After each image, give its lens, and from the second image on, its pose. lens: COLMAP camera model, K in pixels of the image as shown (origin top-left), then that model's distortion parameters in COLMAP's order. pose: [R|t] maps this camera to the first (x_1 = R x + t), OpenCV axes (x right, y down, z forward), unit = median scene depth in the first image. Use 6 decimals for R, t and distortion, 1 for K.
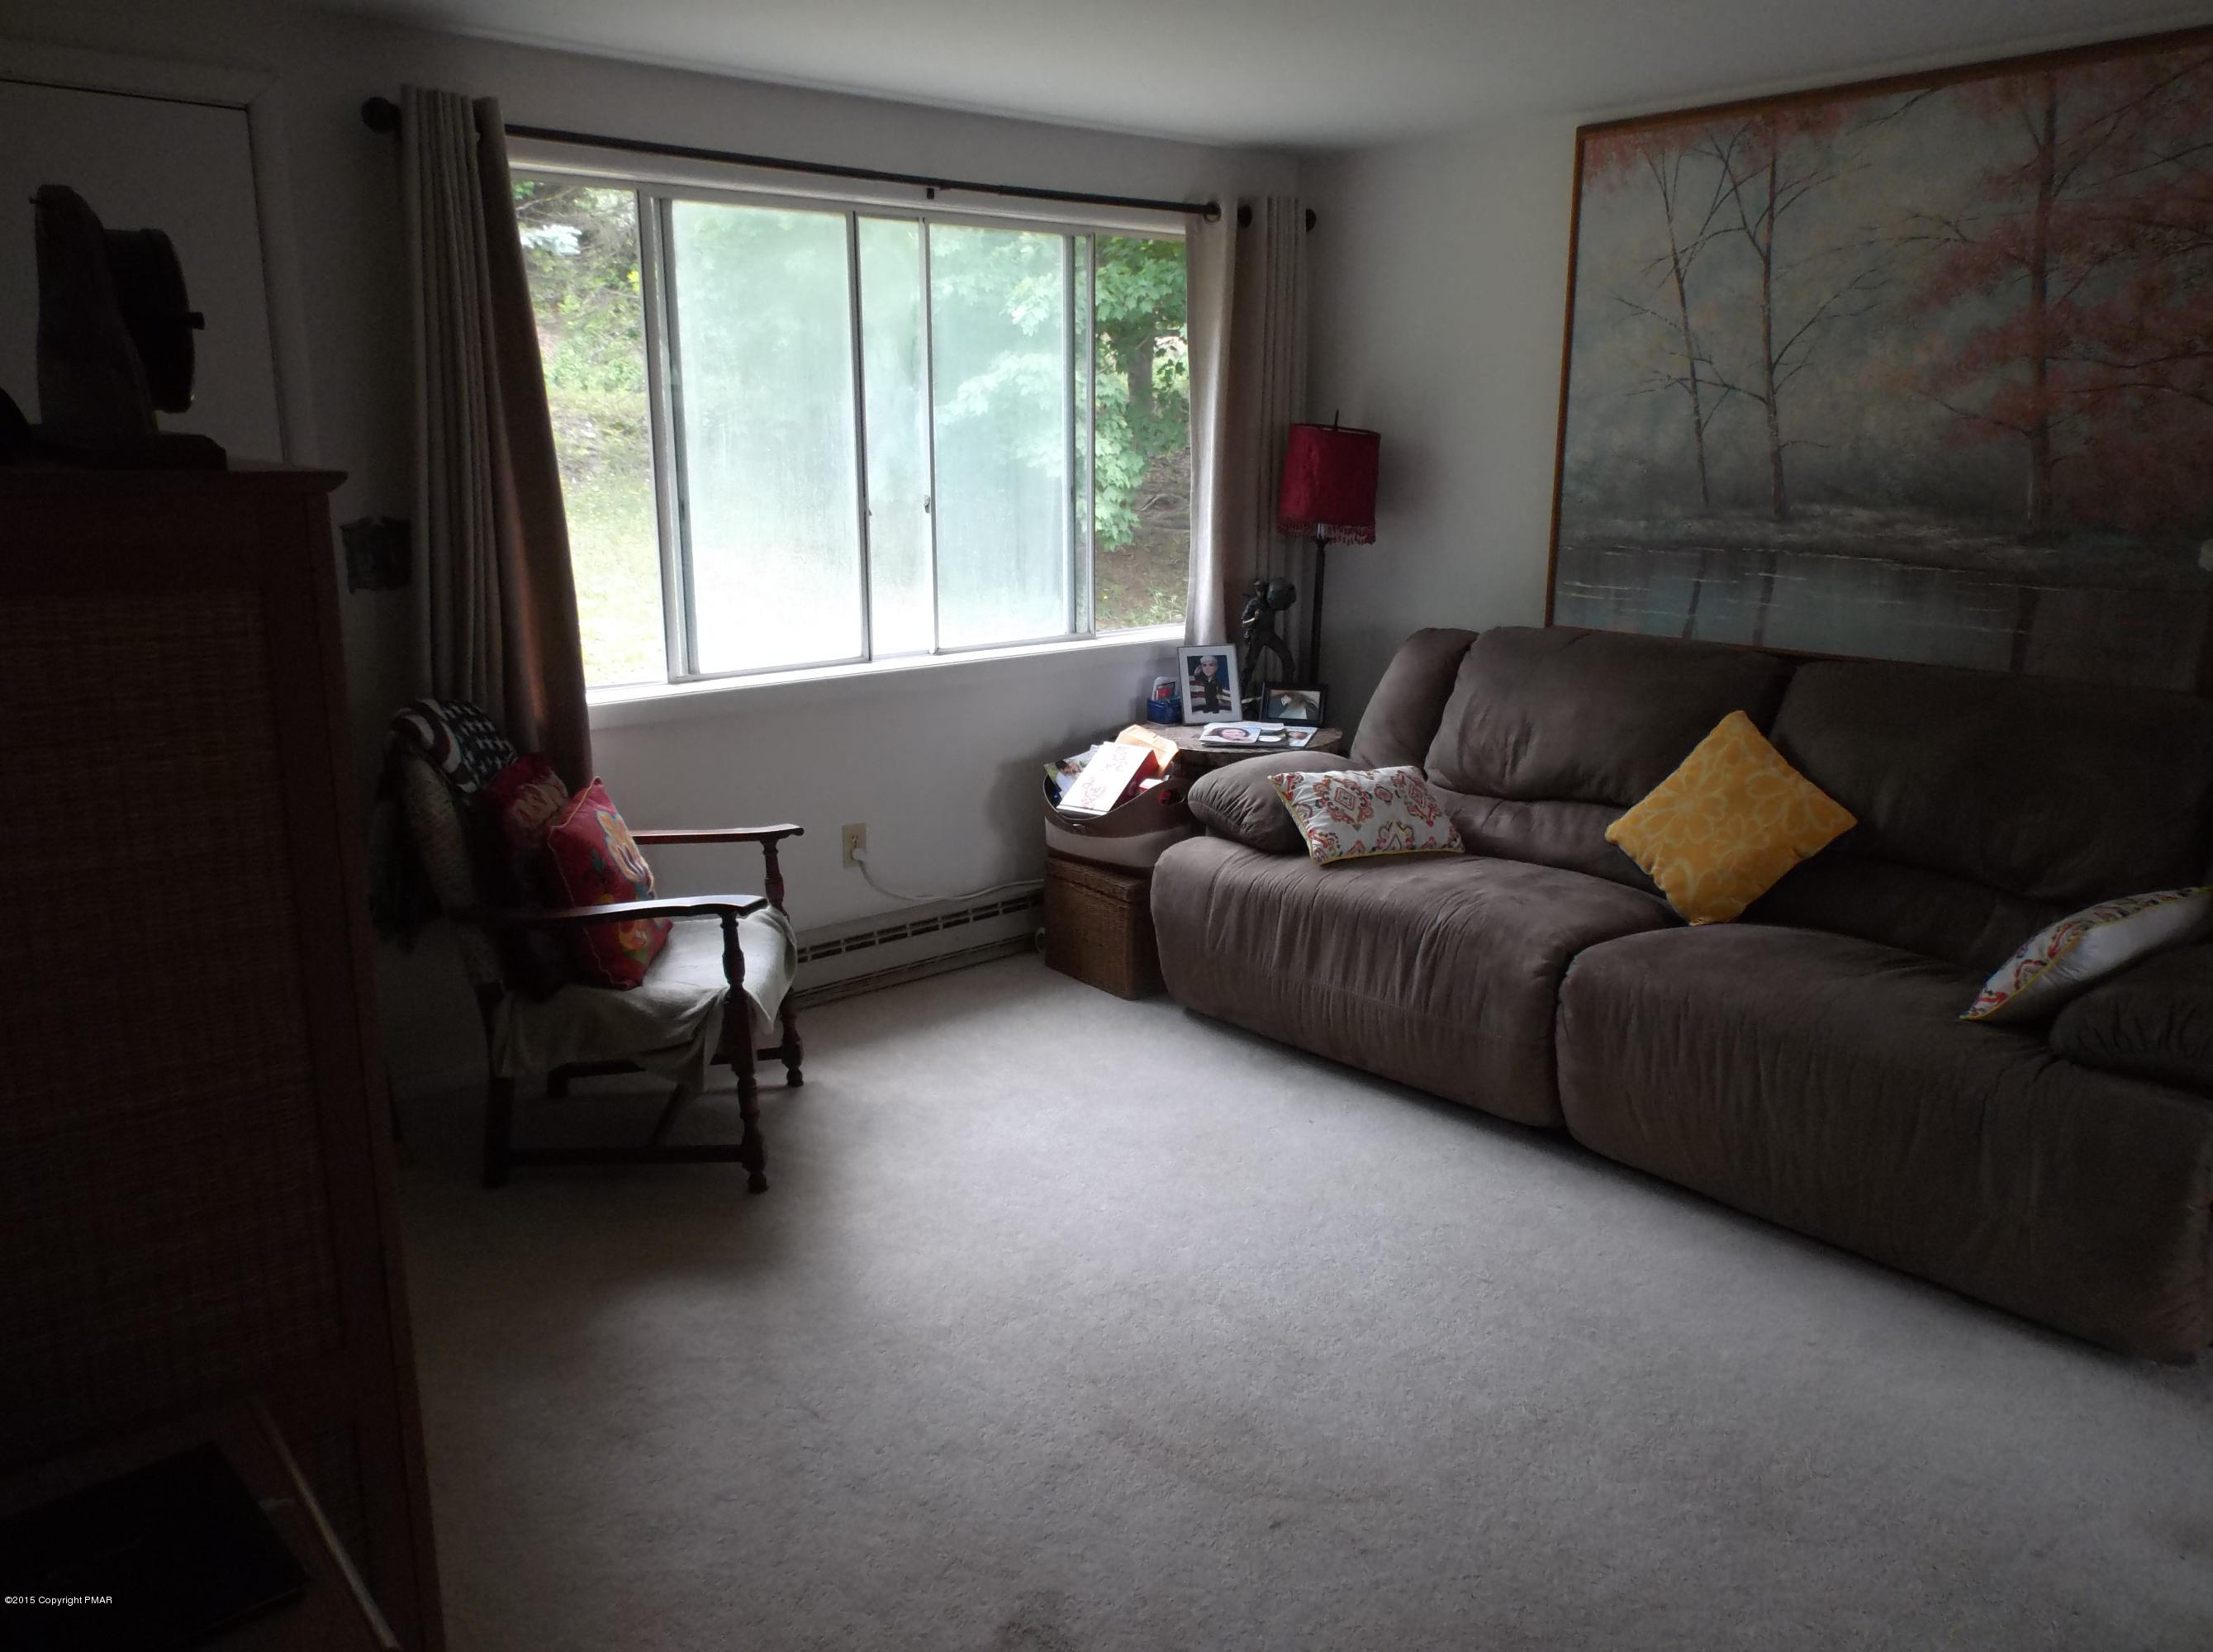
lens RADIAL K [[1637.9, 0, 1106.5], [0, 1637.9, 826.0], [0, 0, 1]] dist [-0.000110, -0.000520]
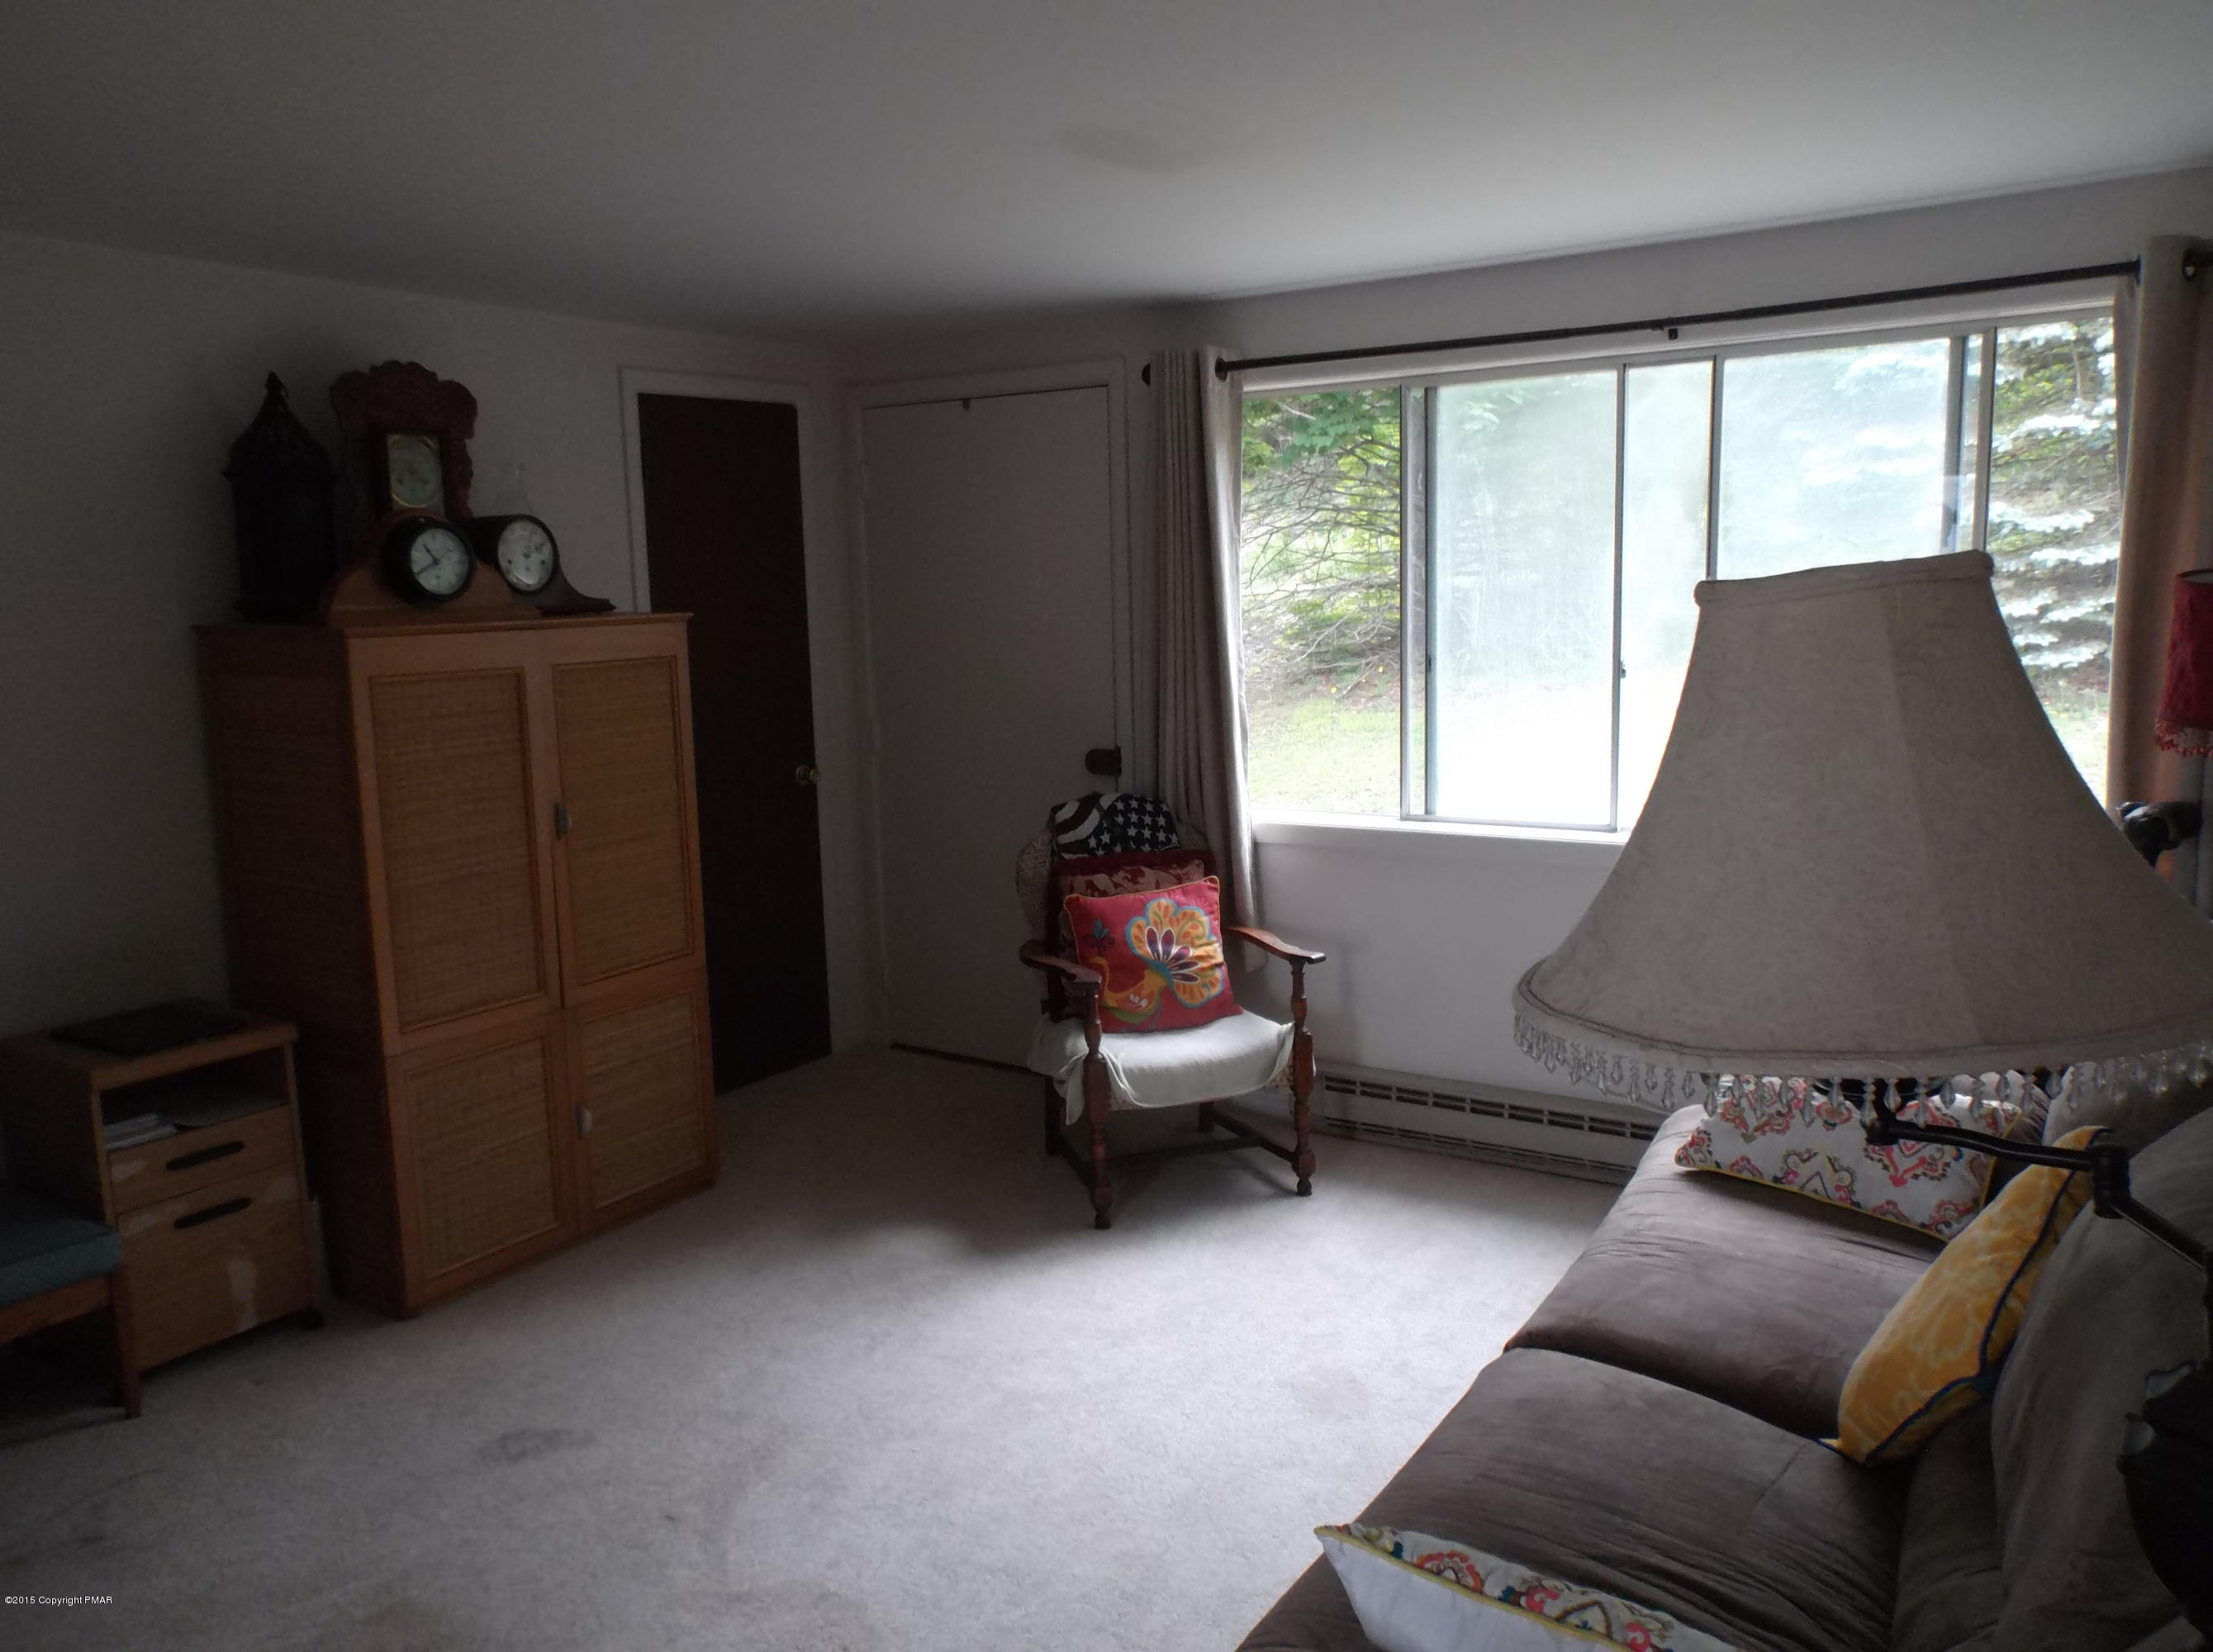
lens RADIAL K [[1637.9, 0, 1106.5], [0, 1637.9, 826.0], [0, 0, 1]] dist [-0.000110, -0.000520]
pose [[0.275464, 0.134056, -0.951918, 0.712503], [-0.203711, 0.975880, 0.078481, -0.126808], [0.939479, 0.172298, 0.296129, 0.483691]]
